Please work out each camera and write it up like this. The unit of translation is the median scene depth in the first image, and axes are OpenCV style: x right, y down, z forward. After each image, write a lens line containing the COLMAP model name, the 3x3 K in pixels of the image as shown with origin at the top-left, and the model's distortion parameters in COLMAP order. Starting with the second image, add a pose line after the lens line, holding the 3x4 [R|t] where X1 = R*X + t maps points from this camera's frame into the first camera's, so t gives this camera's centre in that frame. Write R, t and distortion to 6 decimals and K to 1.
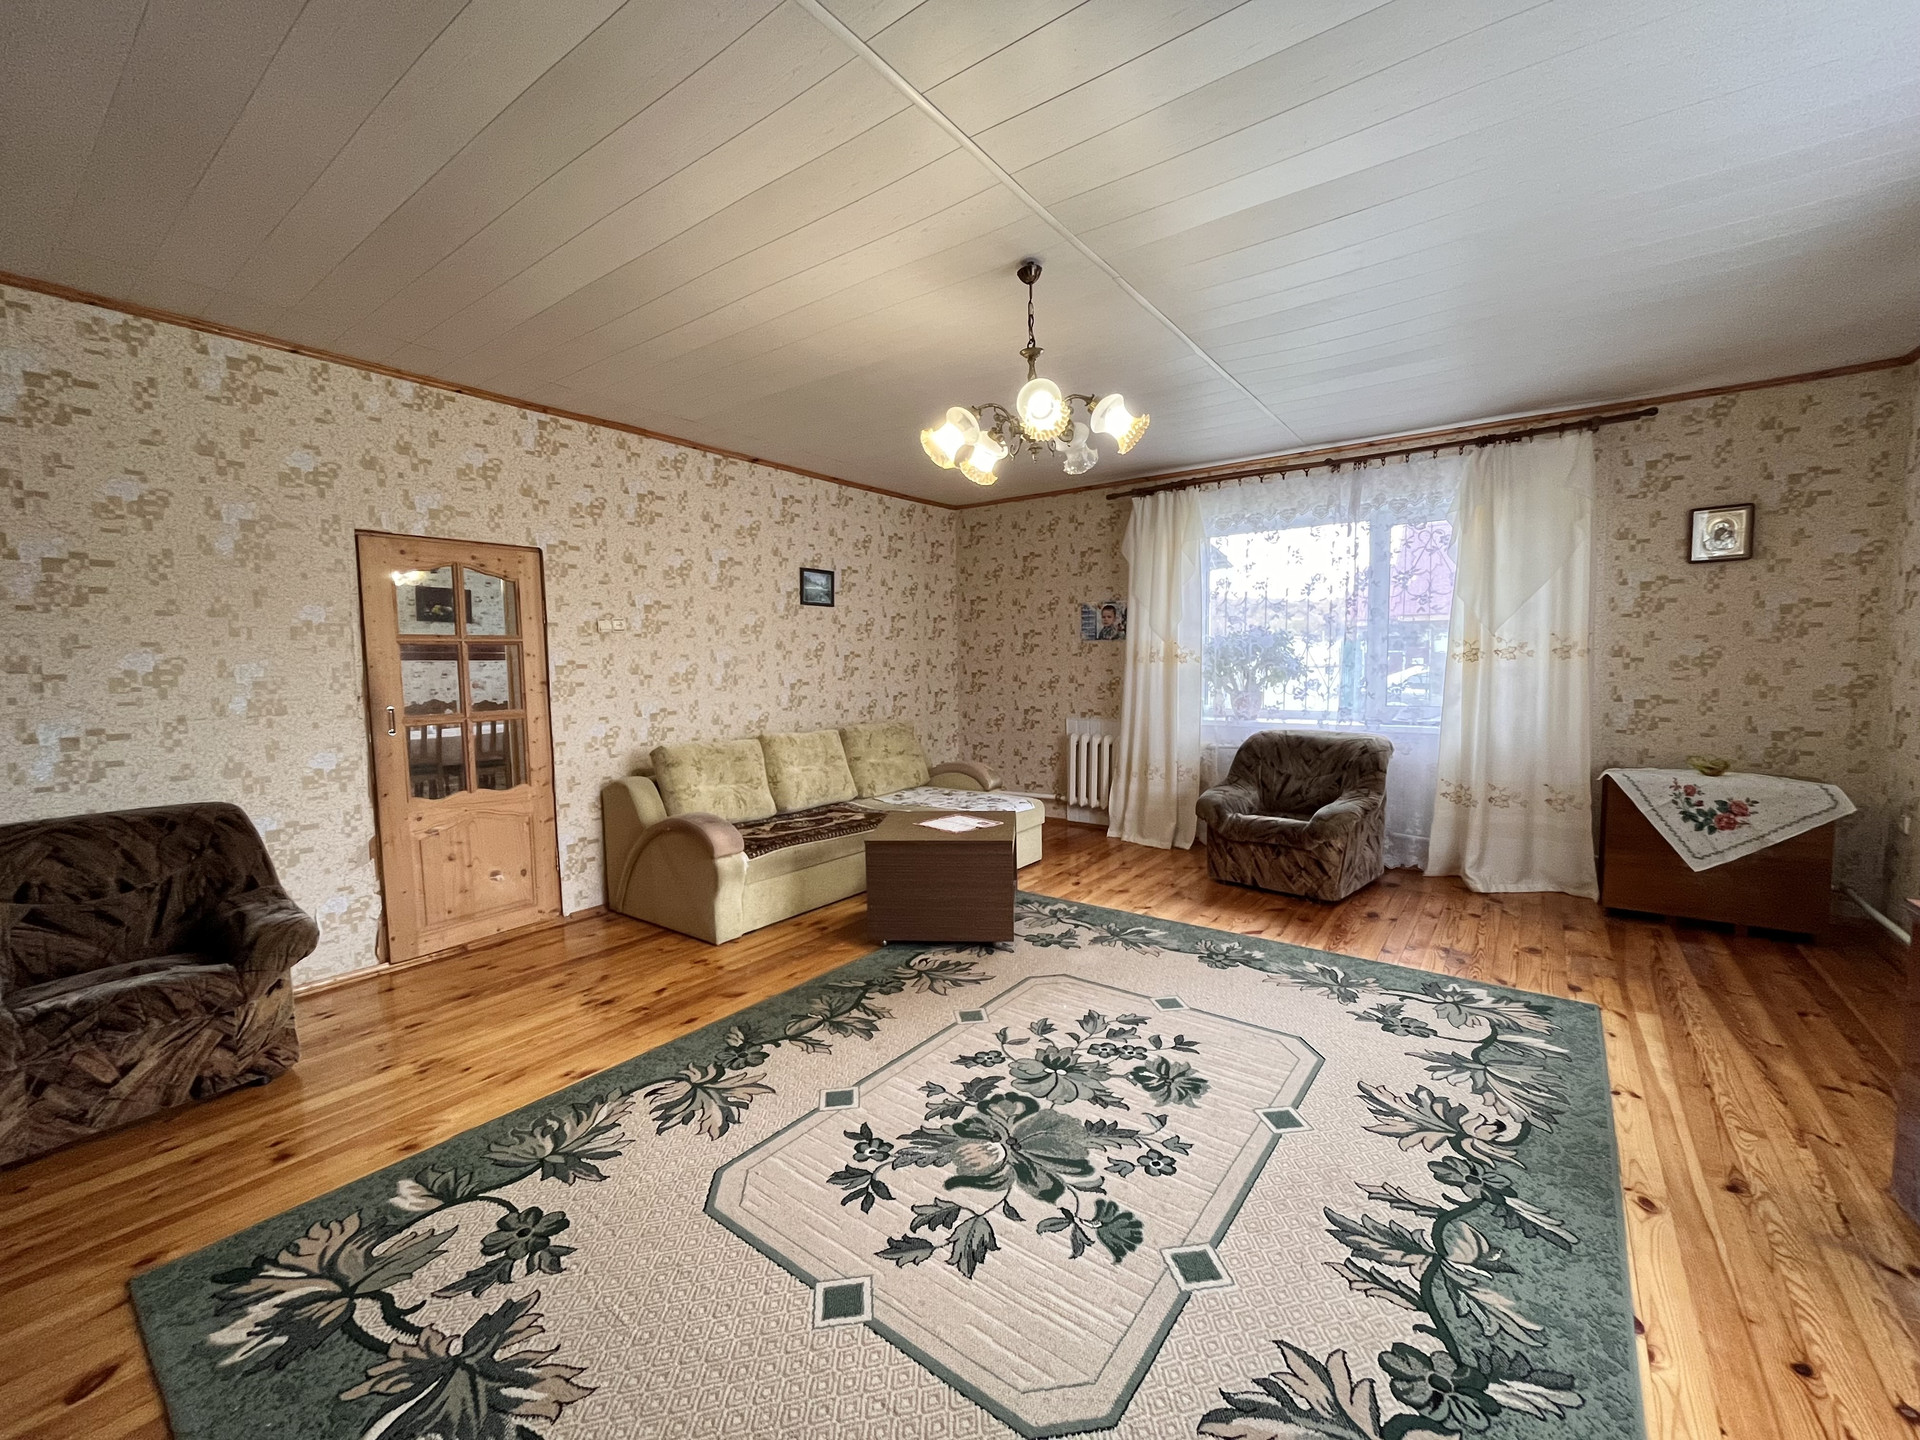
lens RADIAL K [[780.6, 0, 955.9], [0, 780.6, 718.8], [0, 0, 1]] dist [-0.003521, 0.000350]
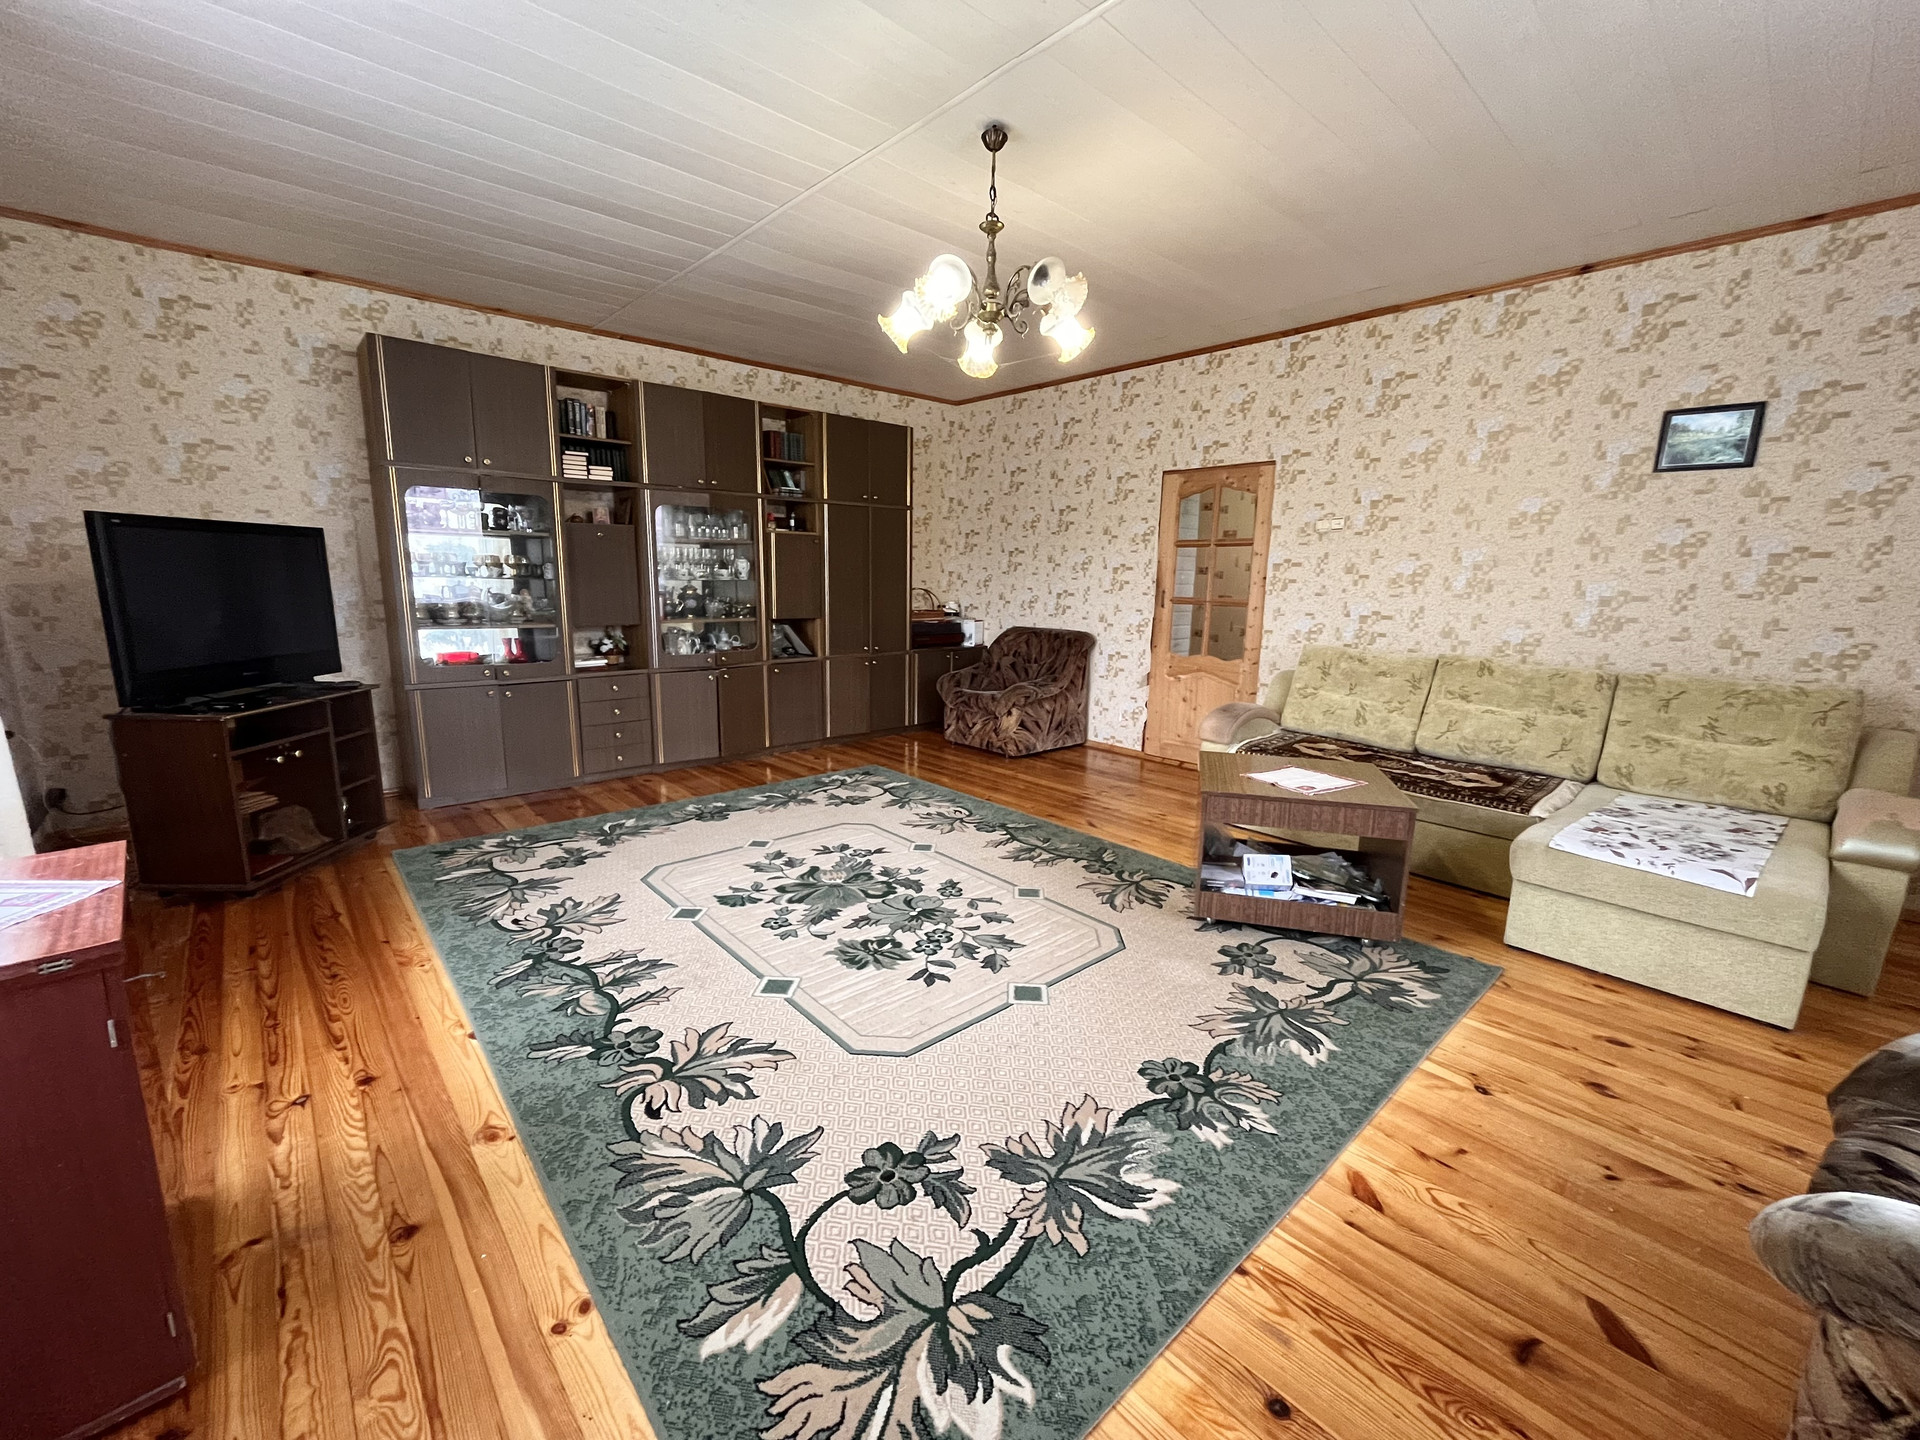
lens RADIAL K [[780.6, 0, 955.2], [0, 780.6, 719.7], [0, 0, 1]] dist [-0.003521, 0.000350]
pose [[-0.194629, 0.194324, -0.961435, 1.200428], [-0.087044, 0.972891, 0.214260, -0.080207], [0.977007, 0.125388, -0.172438, 1.246803]]
